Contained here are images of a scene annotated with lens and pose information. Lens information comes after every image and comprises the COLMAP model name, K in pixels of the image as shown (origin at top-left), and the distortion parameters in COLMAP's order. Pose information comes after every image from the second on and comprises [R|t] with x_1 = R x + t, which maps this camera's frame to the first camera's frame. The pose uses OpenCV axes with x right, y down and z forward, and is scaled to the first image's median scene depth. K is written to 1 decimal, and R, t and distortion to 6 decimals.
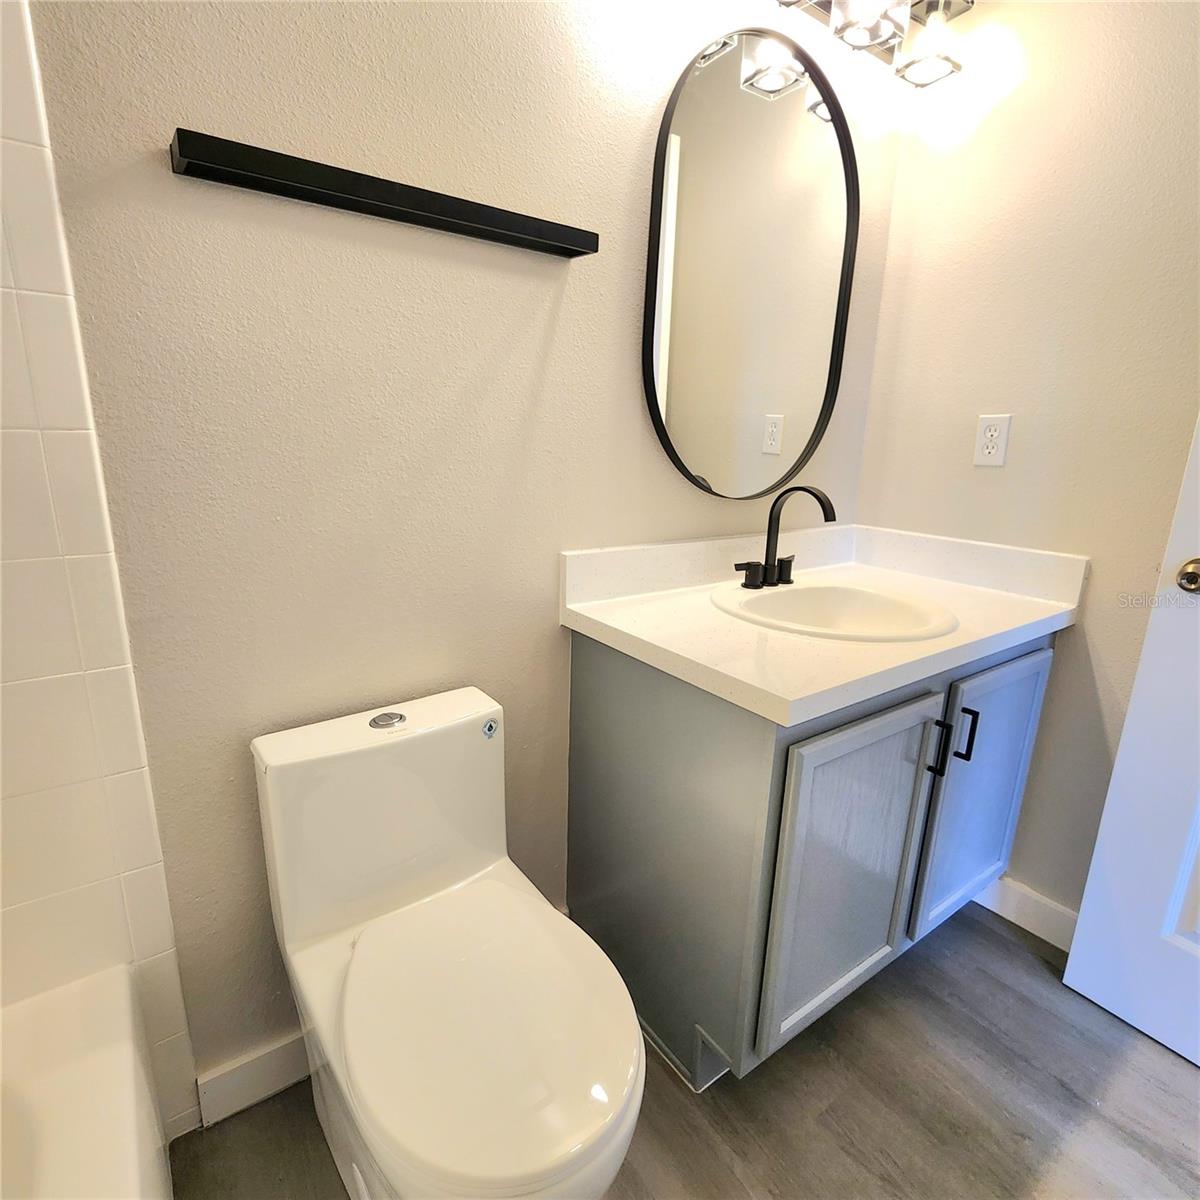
lens RADIAL K [[663.8, 0, 606.4], [0, 663.8, 604.6], [0, 0, 1]] dist [0.007696, -0.003017]
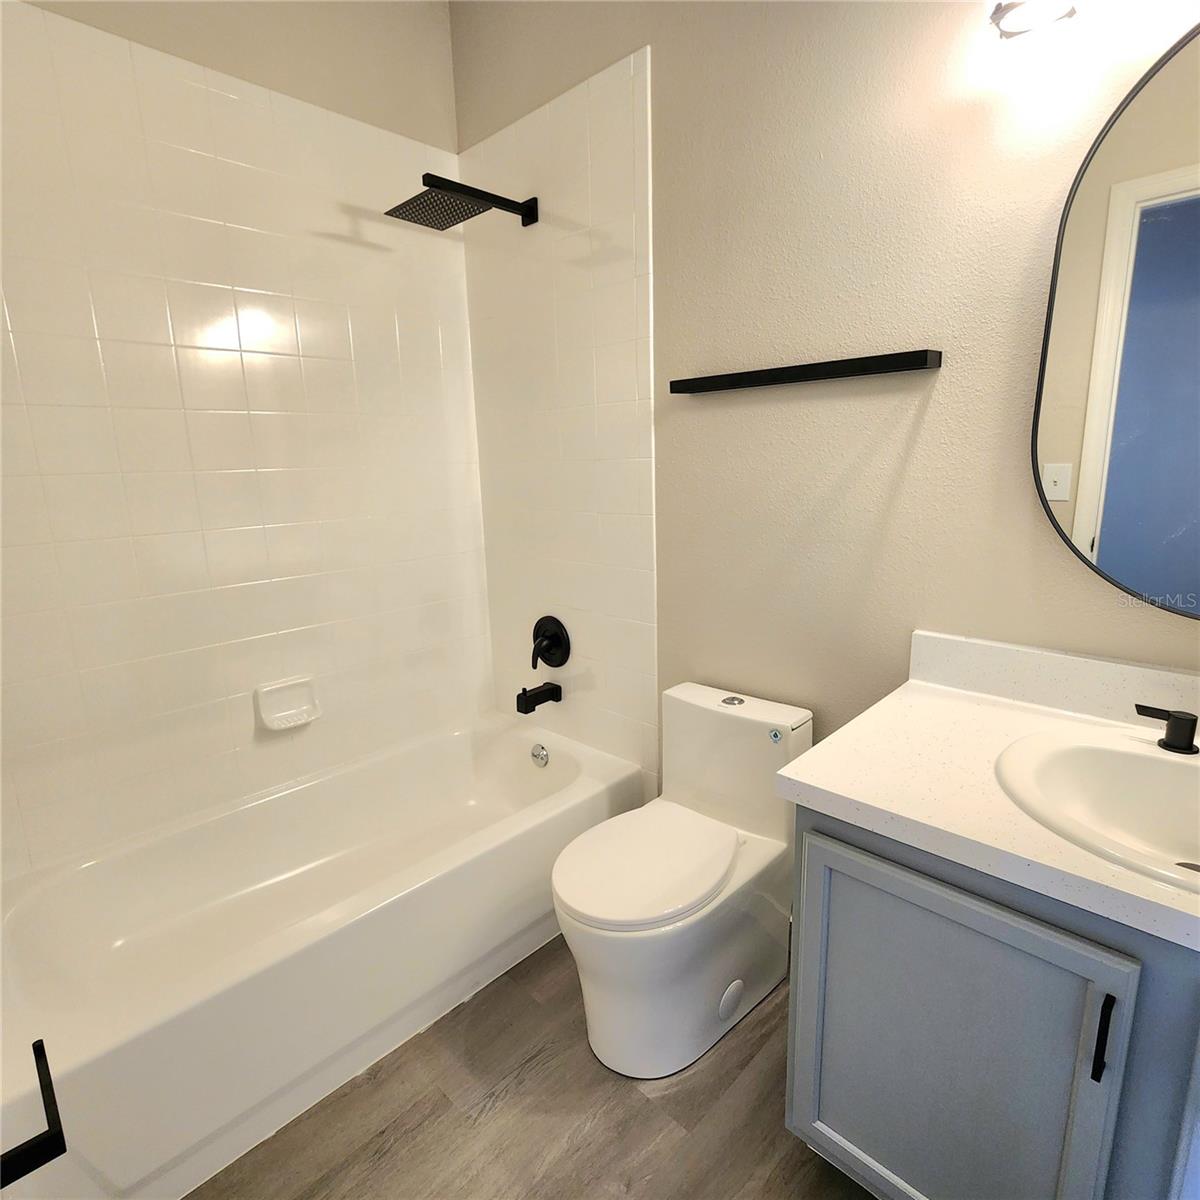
lens RADIAL K [[663.8, 0, 607.0], [0, 663.8, 601.5], [0, 0, 1]] dist [0.007696, -0.003017]
pose [[0.163561, 0.176944, -0.970535, 1.012785], [-0.215136, 0.966504, 0.139953, -0.190026], [0.962790, 0.185906, 0.196150, 0.343677]]
